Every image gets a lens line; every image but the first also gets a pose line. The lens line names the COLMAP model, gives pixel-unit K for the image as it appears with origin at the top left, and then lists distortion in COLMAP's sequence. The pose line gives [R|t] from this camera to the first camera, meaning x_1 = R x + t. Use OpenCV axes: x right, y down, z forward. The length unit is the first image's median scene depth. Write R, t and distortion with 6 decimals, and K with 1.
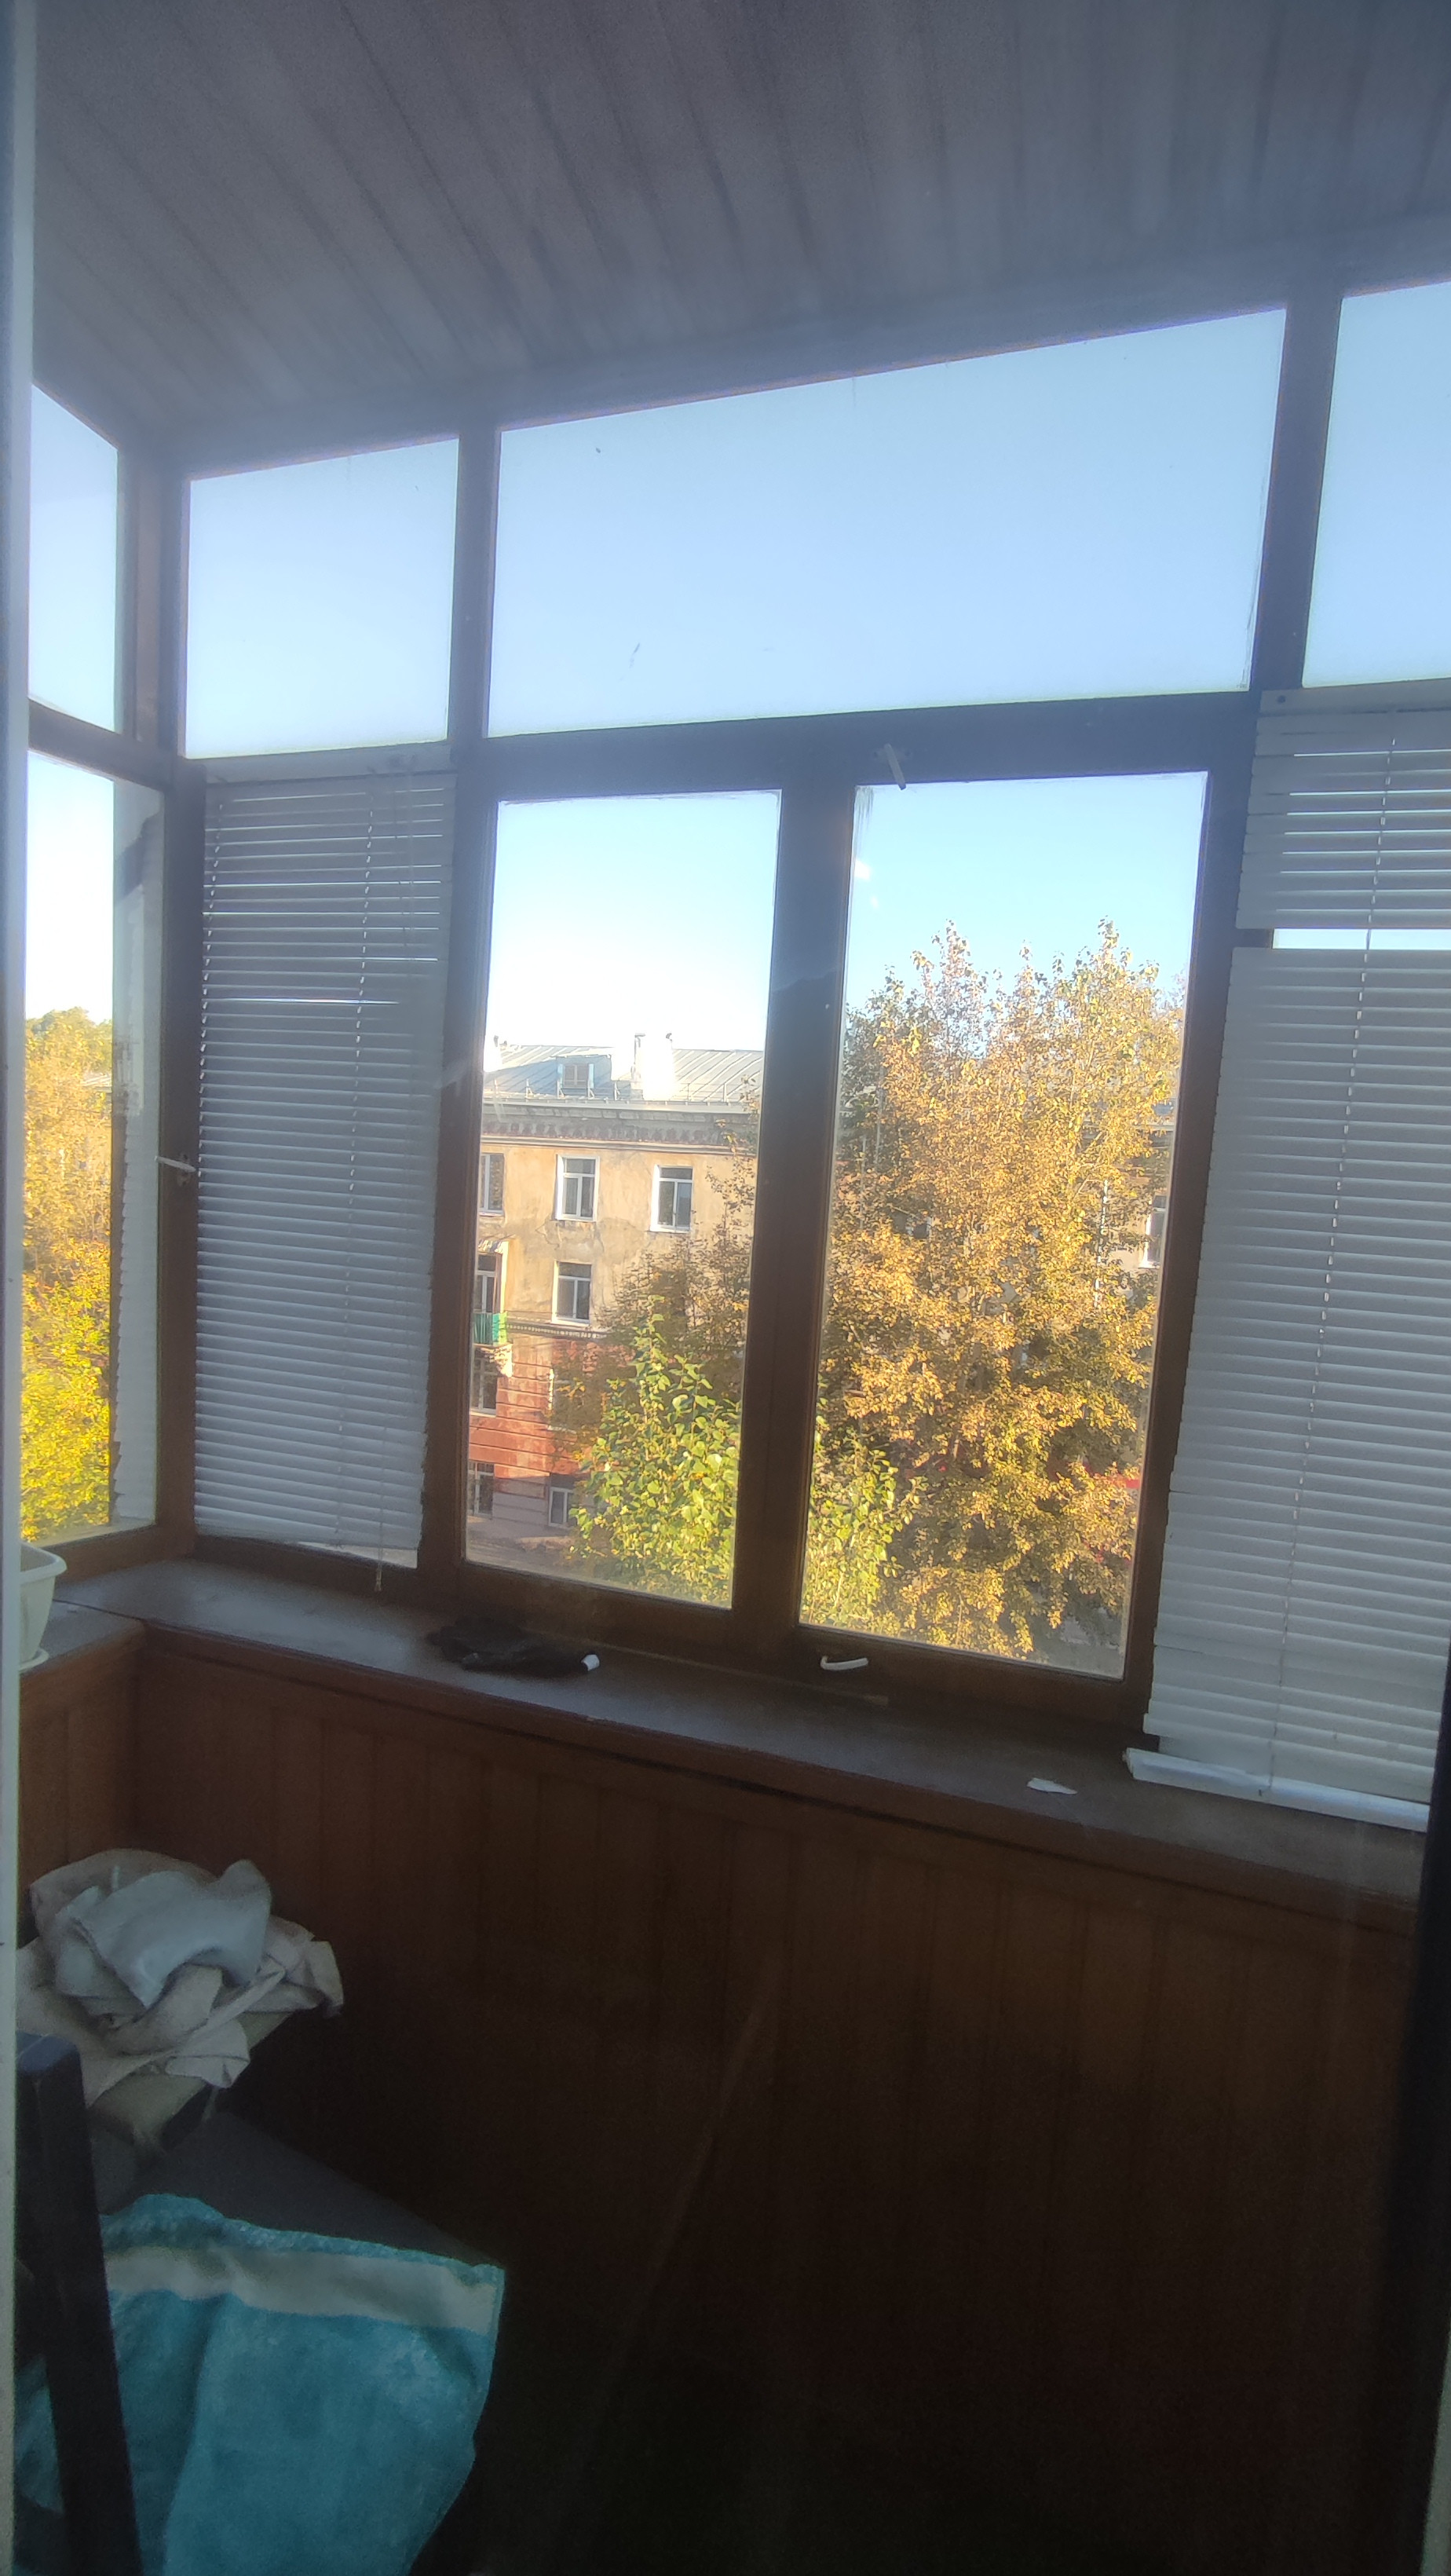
lens RADIAL K [[1162.3, 0, 739.0], [0, 1162.3, 1294.8], [0, 0, 1]] dist [-0.057007, 0.040706]
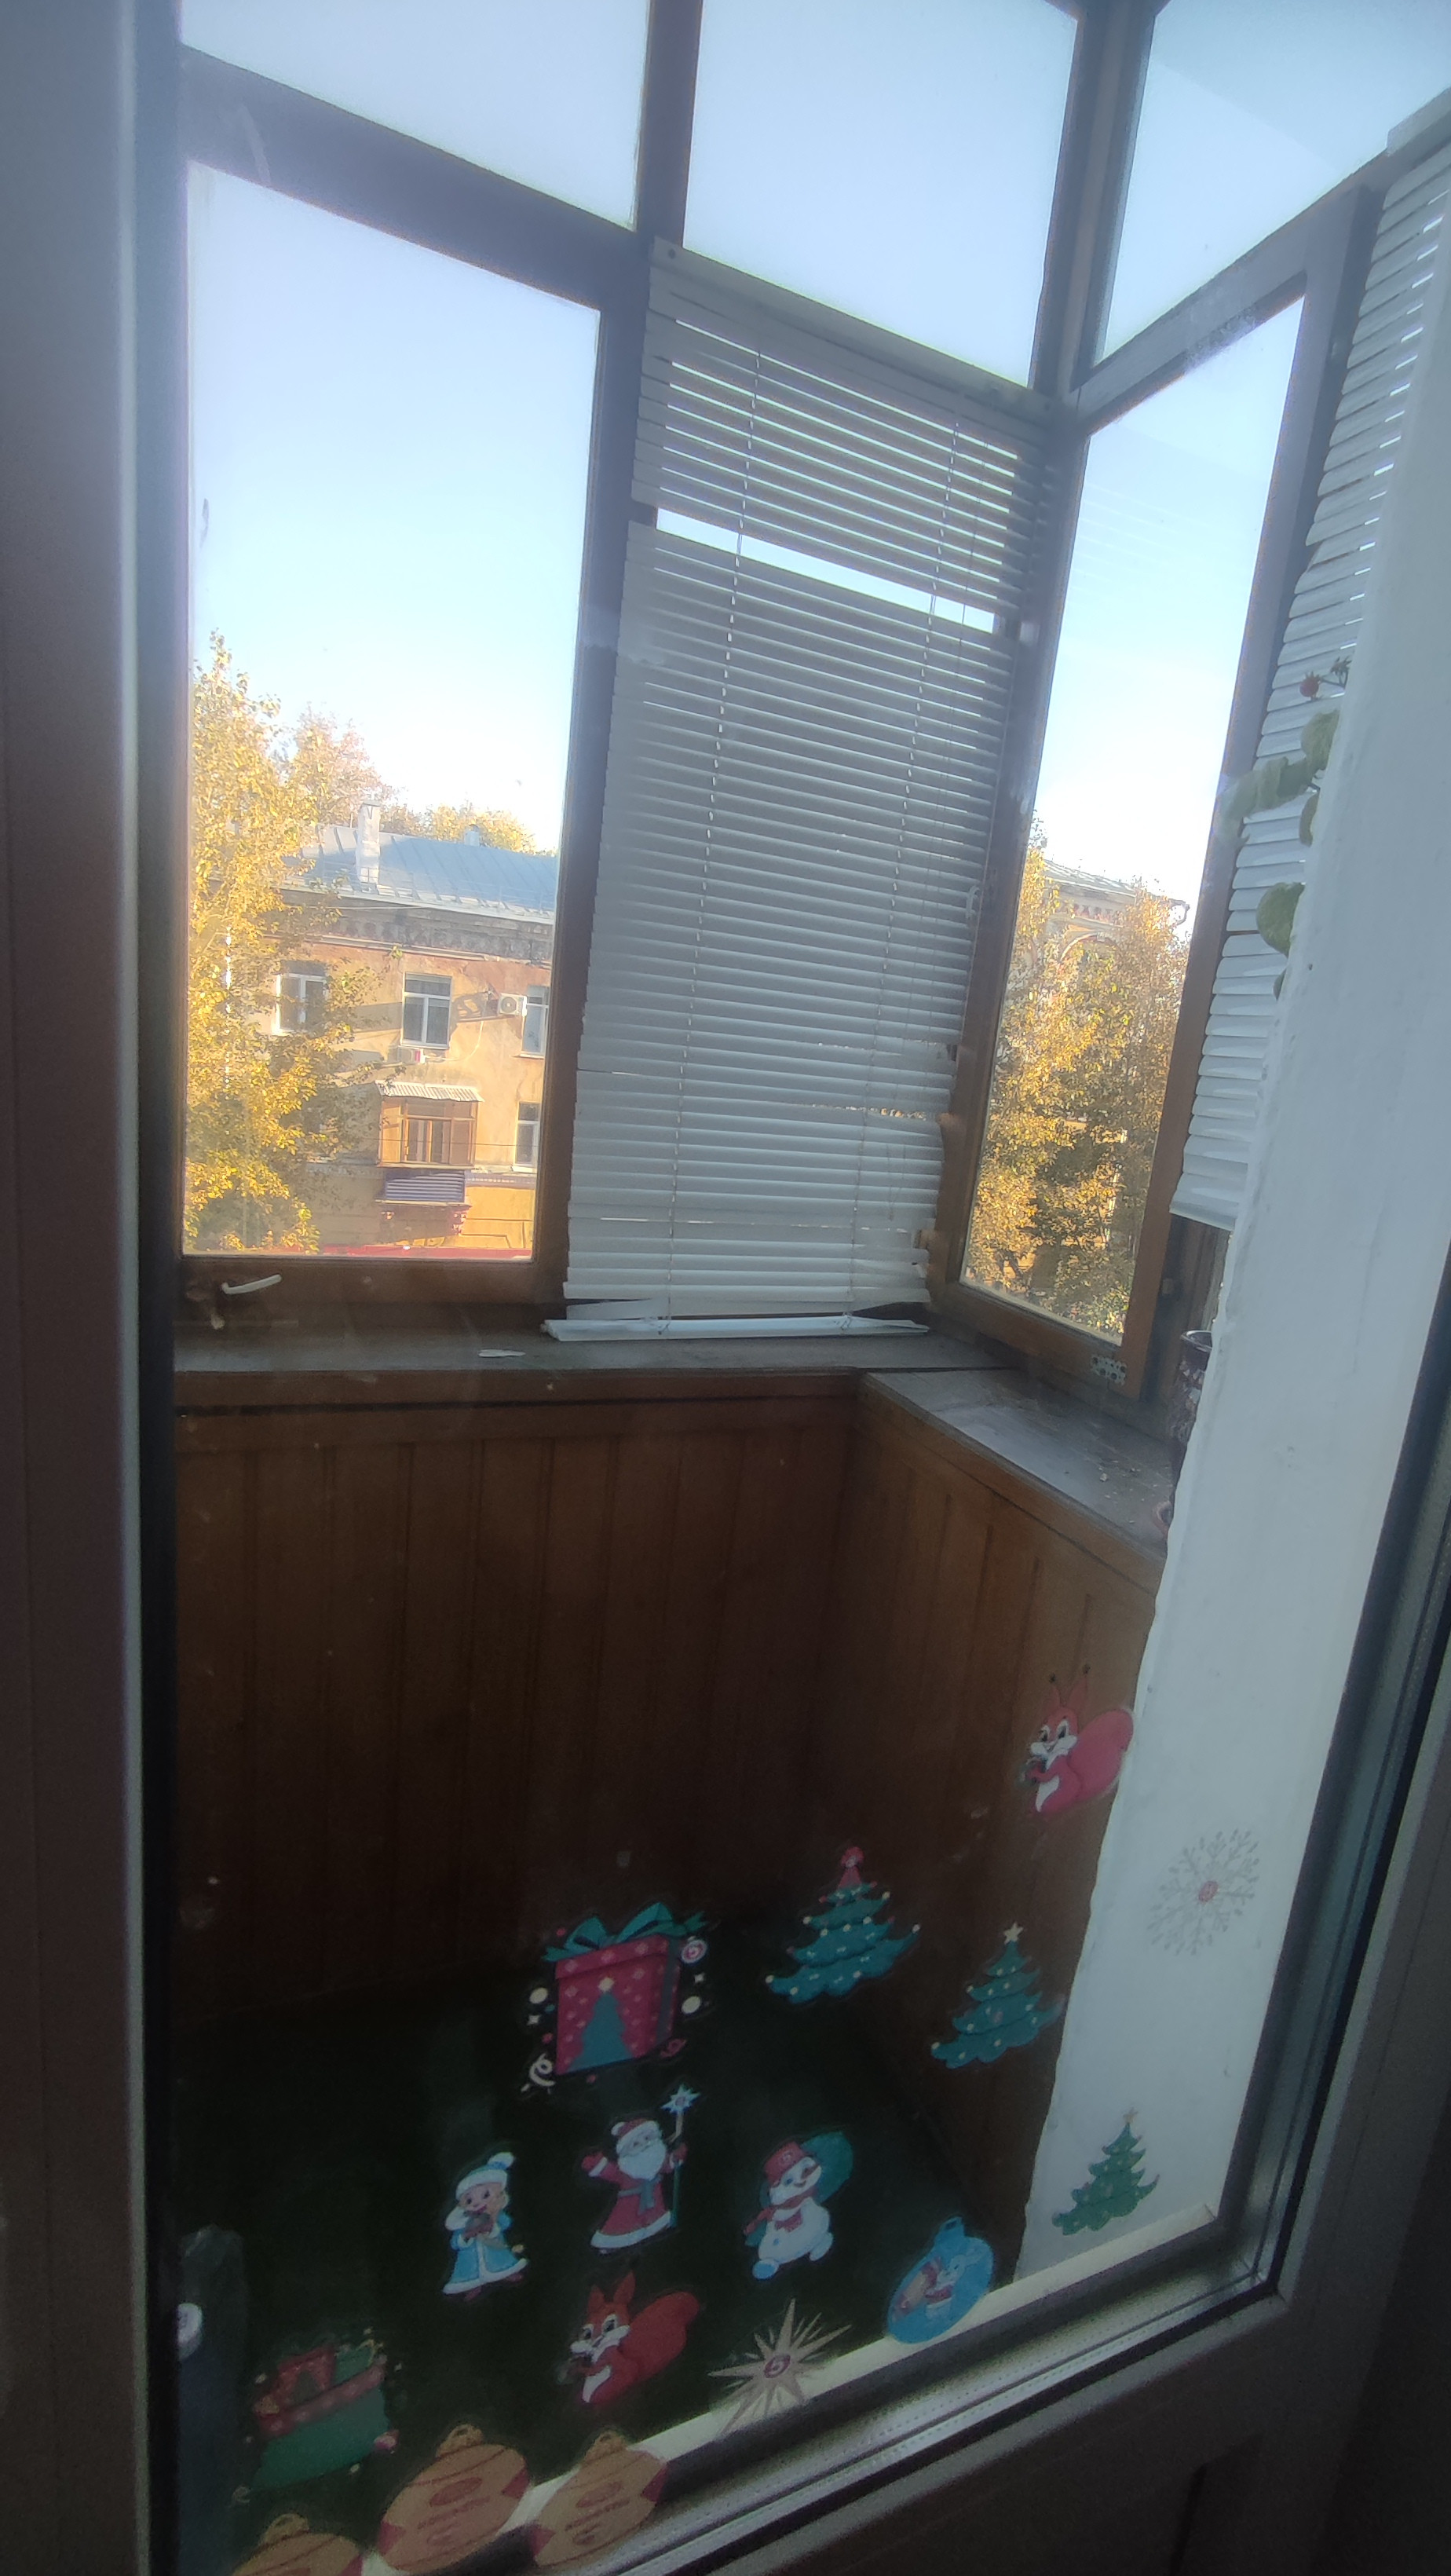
lens RADIAL K [[1162.3, 0, 739.0], [0, 1162.3, 1294.8], [0, 0, 1]] dist [-0.057007, 0.040706]
pose [[0.751139, -0.127087, 0.647795, -0.217411], [0.002172, 0.981765, 0.190087, 0.165238], [-0.660140, -0.141375, 0.737718, 0.090695]]
